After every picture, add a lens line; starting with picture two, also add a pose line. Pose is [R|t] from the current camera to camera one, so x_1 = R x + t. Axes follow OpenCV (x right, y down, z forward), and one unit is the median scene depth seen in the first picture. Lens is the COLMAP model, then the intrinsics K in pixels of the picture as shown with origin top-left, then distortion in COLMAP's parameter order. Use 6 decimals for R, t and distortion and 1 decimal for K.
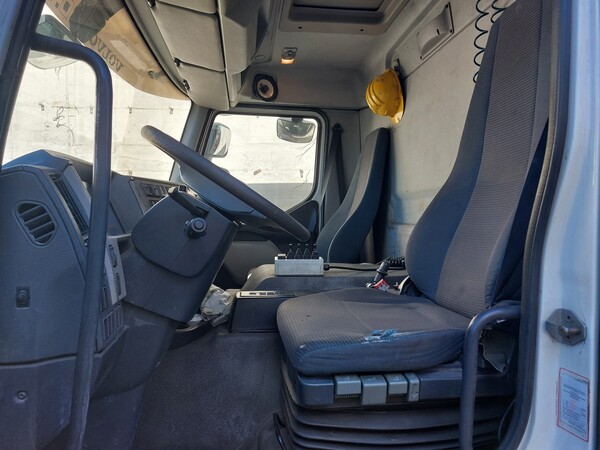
lens RADIAL K [[435.6, 0, 304.4], [0, 435.6, 225.7], [0, 0, 1]] dist [0.049591, -0.036989]
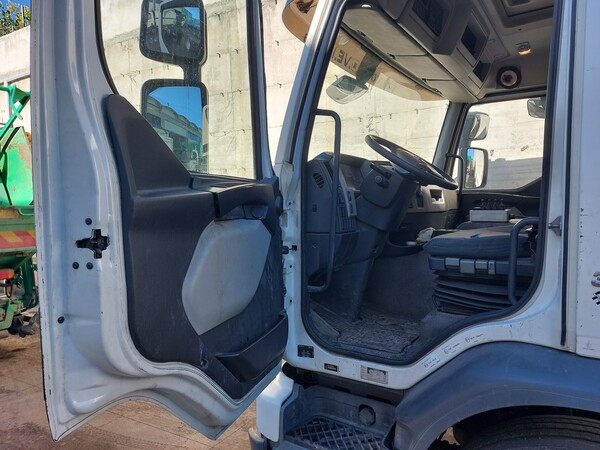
lens RADIAL K [[435.6, 0, 300.0], [0, 435.6, 227.1], [0, 0, 1]] dist [0.049591, -0.036989]
pose [[0.746305, 0.020507, -0.665288, 0.362360], [0.001423, 0.999474, 0.032404, 0.065069], [0.665602, -0.025130, 0.745883, -0.352431]]
